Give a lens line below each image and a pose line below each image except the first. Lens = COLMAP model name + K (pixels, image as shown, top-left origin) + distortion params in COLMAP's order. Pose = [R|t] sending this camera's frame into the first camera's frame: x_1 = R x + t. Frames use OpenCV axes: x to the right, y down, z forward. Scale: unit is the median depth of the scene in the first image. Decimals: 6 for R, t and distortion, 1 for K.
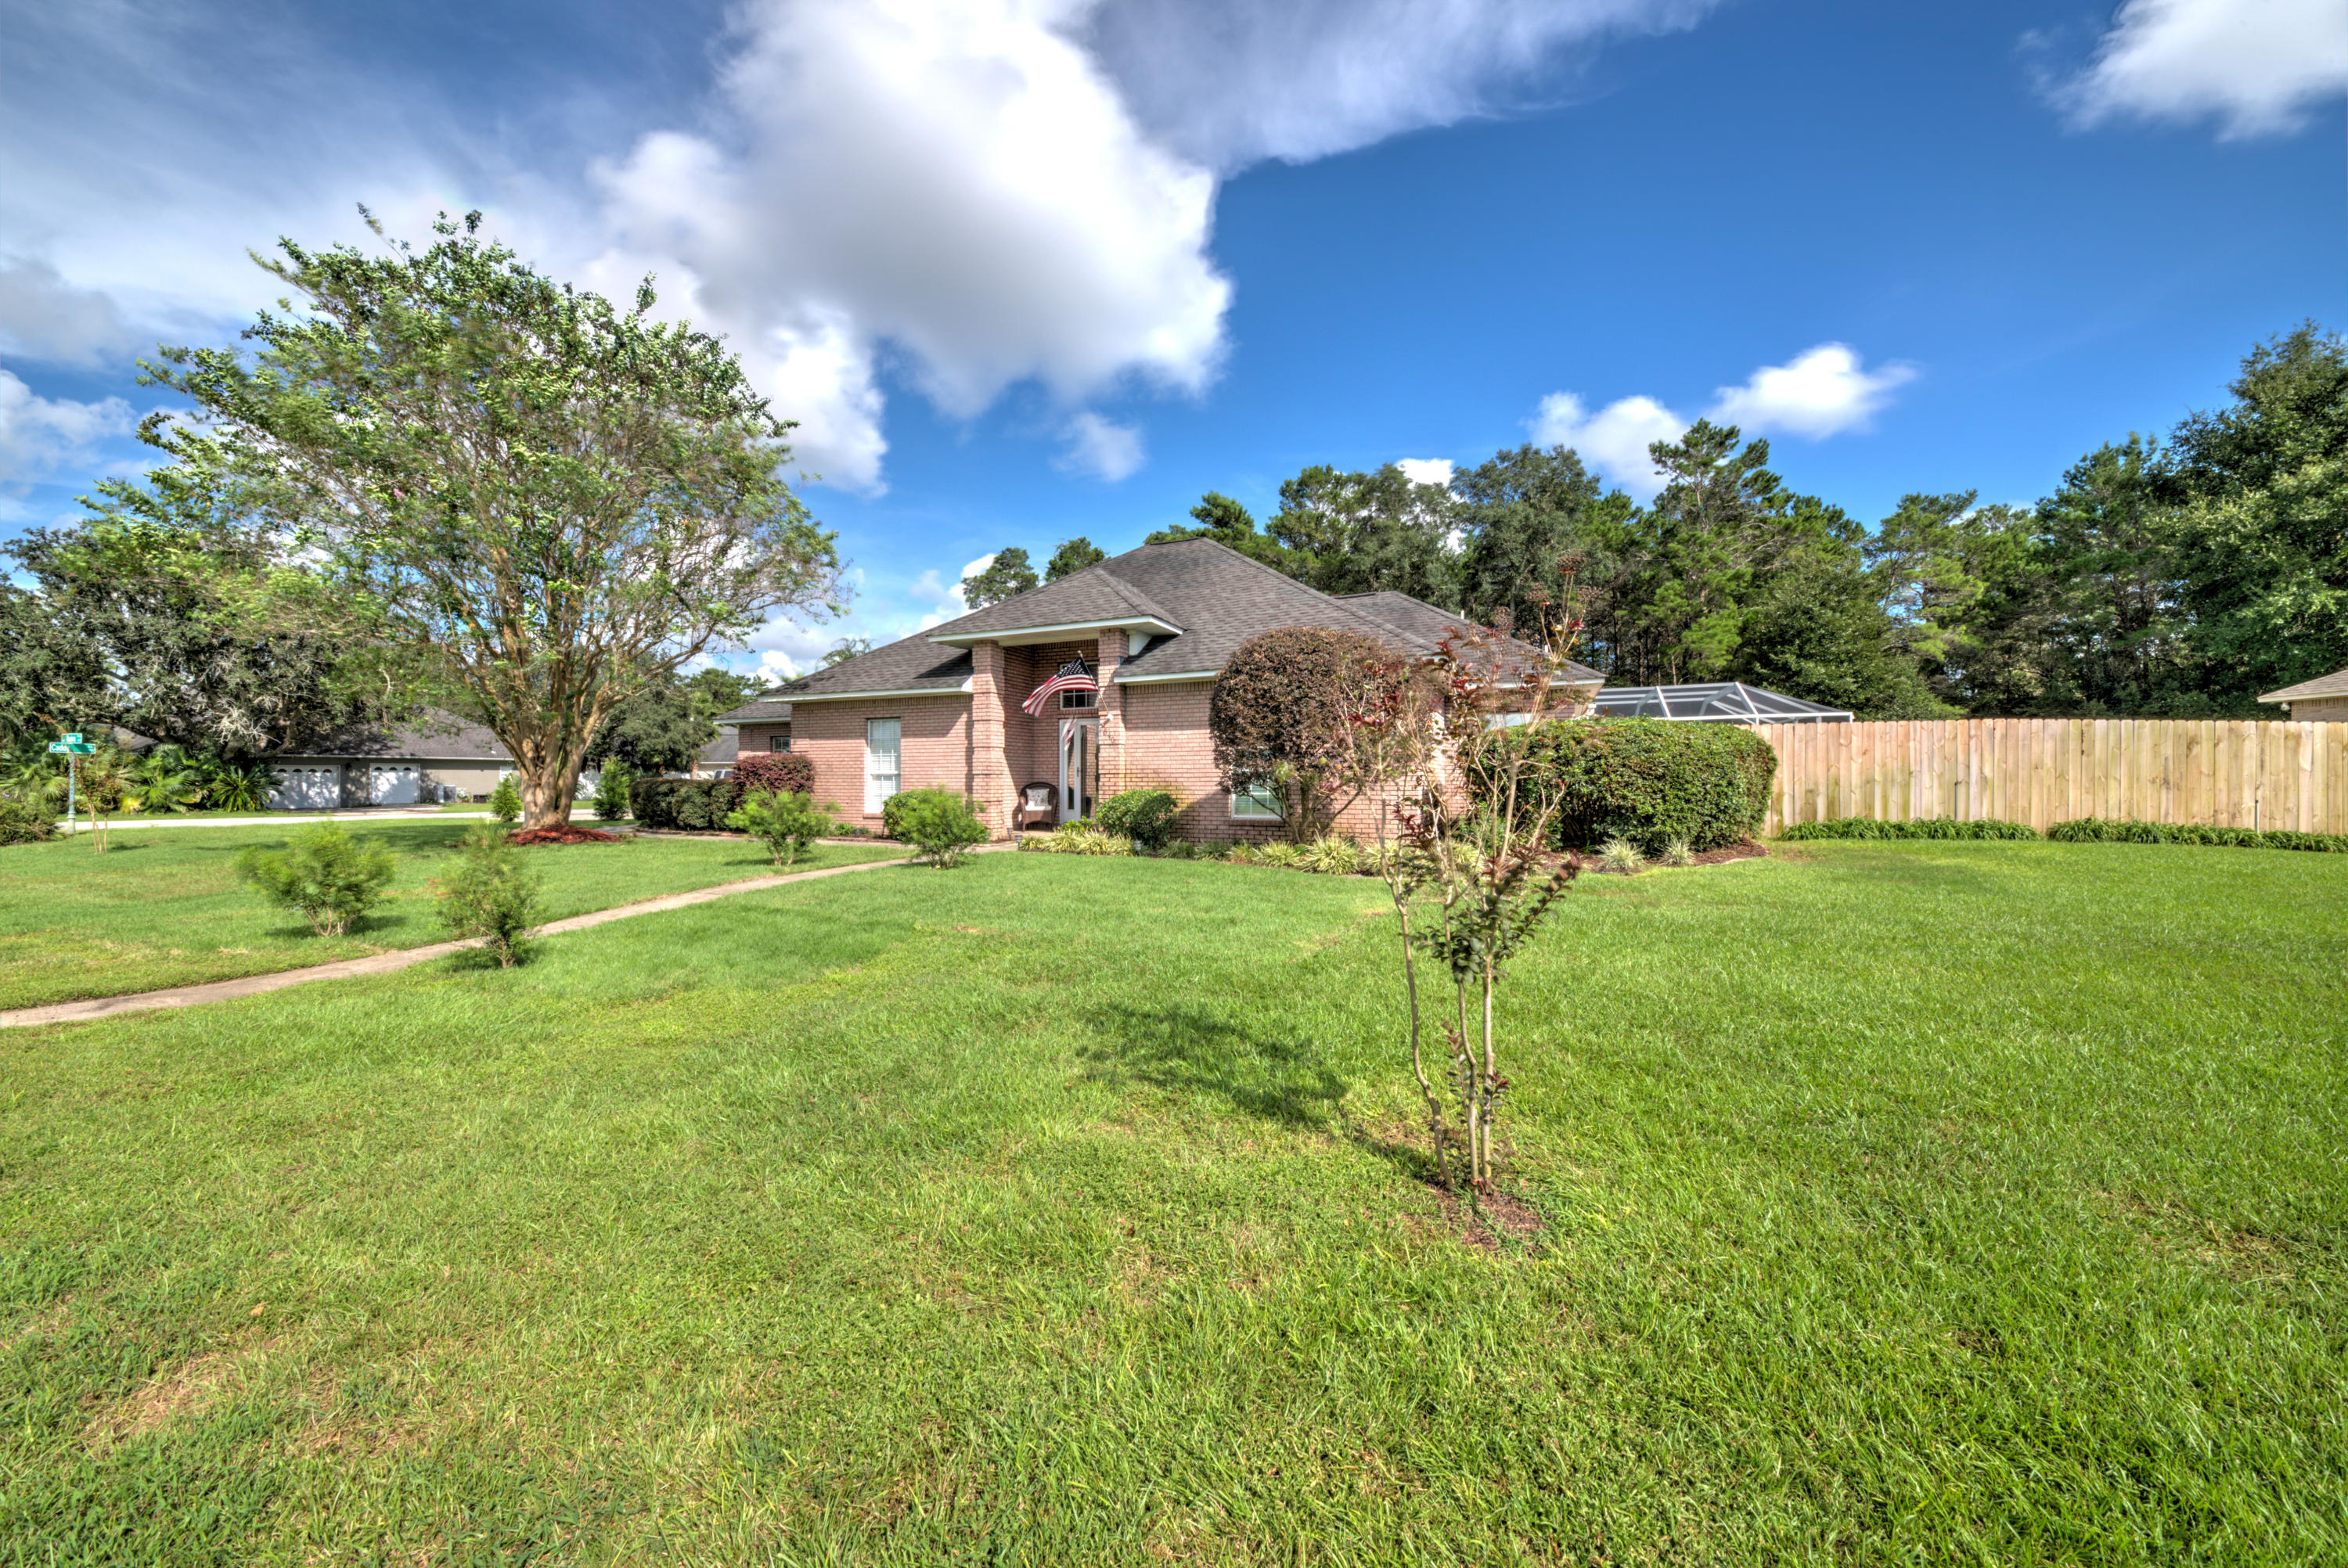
lens RADIAL K [[819.5, 0, 1174.0], [0, 819.5, 784.0], [0, 0, 1]] dist [-0.022436, -0.004835]
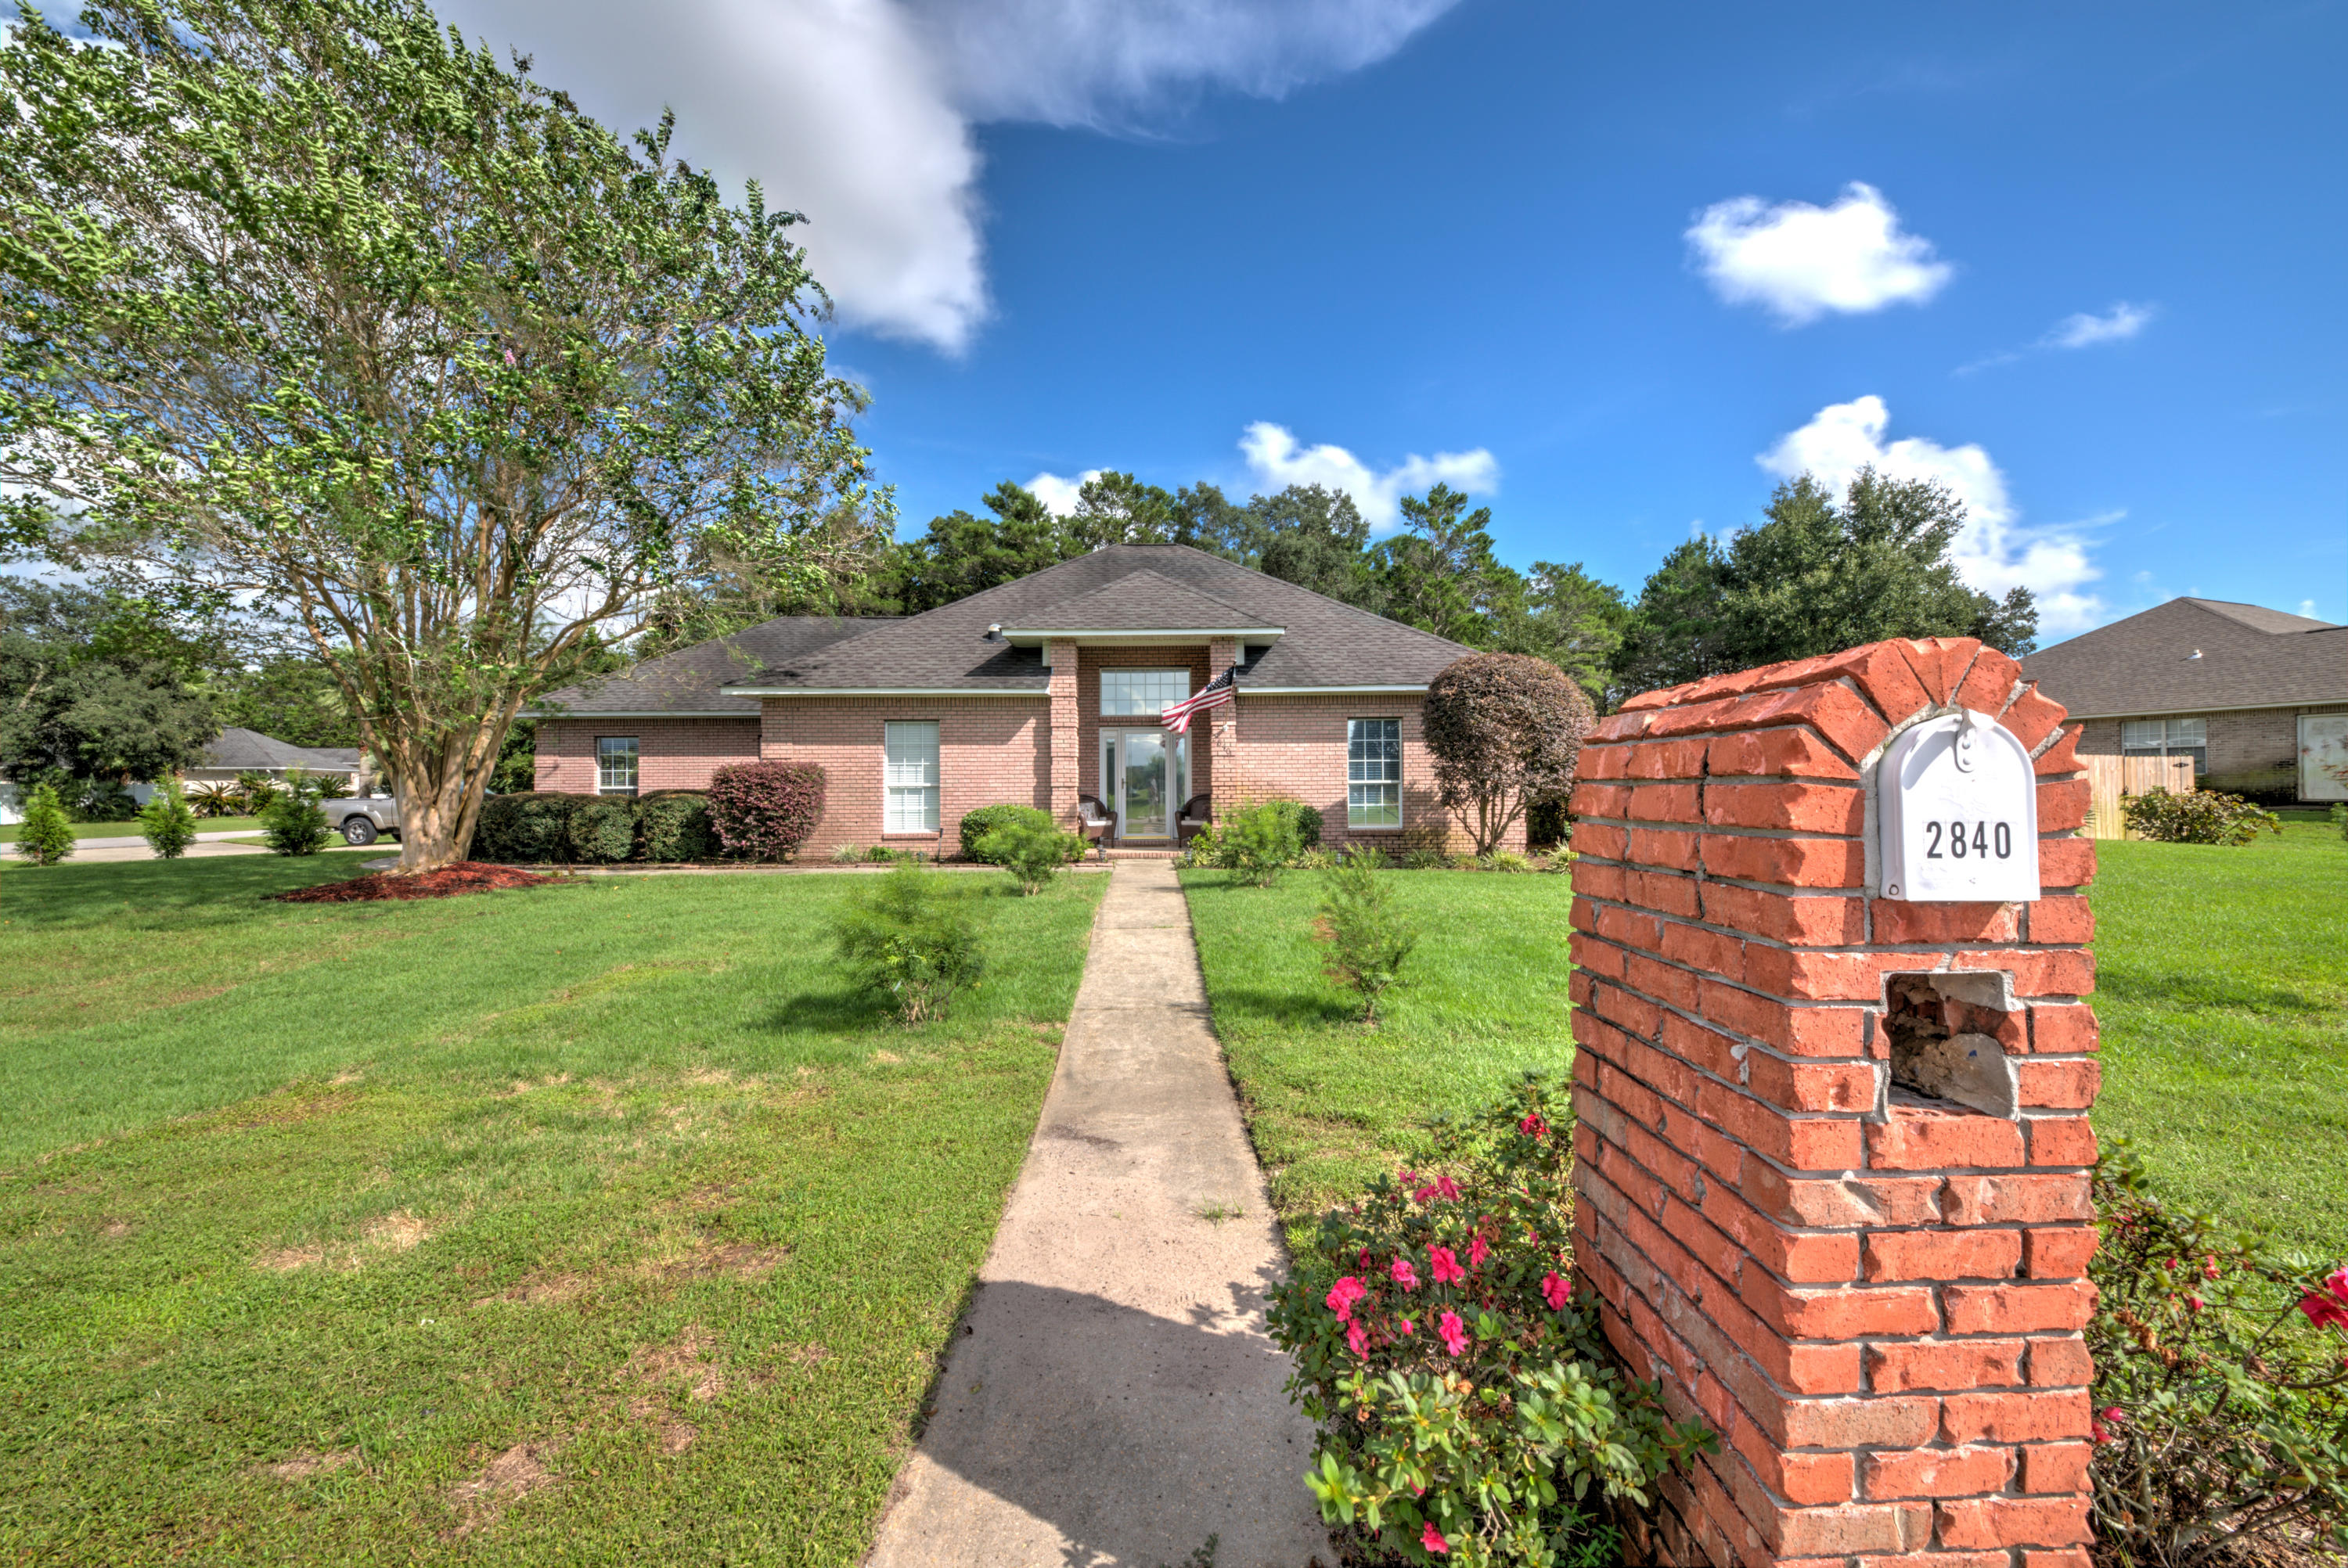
lens RADIAL K [[852.1, 0, 1172.6], [0, 852.1, 793.7], [0, 0, 1]] dist [-0.012142, -0.000105]
pose [[0.901160, -0.009142, 0.433391, -0.343542], [0.008492, 0.999958, 0.003437, -0.004108], [-0.433404, 0.000583, 0.901199, 0.062995]]
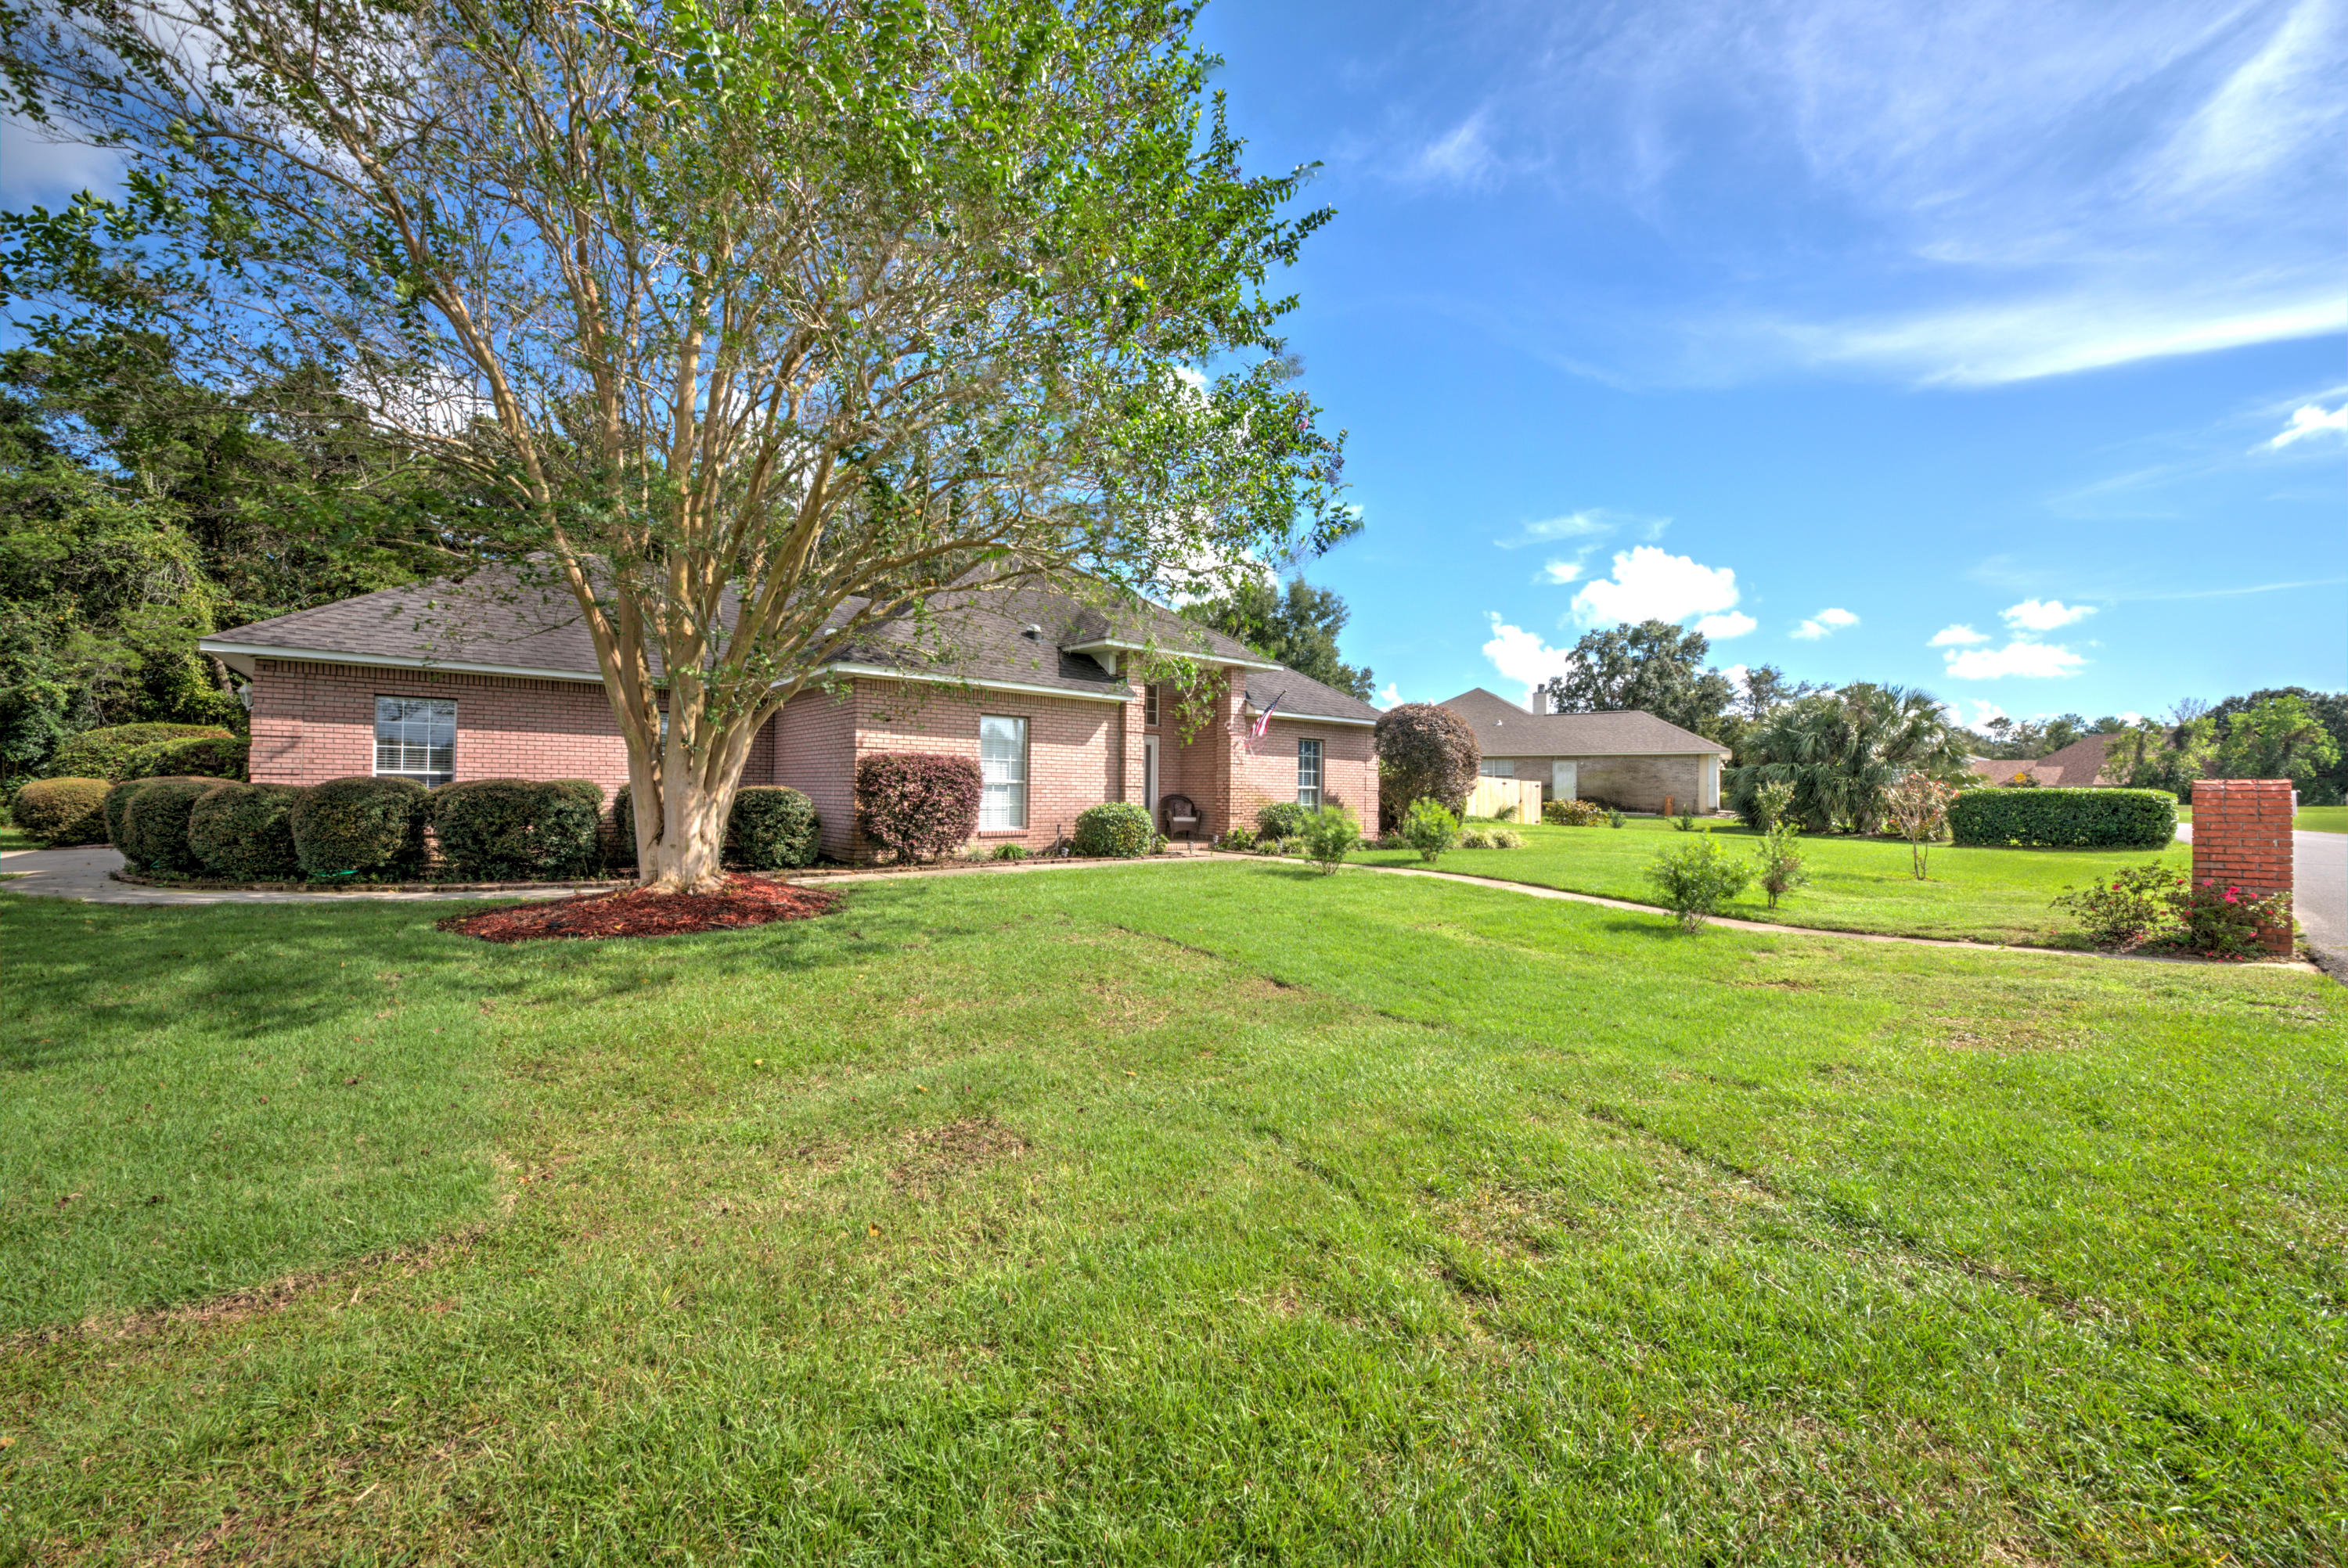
lens RADIAL K [[852.1, 0, 1172.6], [0, 852.1, 793.7], [0, 0, 1]] dist [-0.012142, -0.000105]
pose [[0.400293, 0.002242, 0.916385, -0.751701], [-0.008075, 0.999967, 0.001081, -0.002775], [-0.916352, -0.007832, 0.400298, 0.345006]]
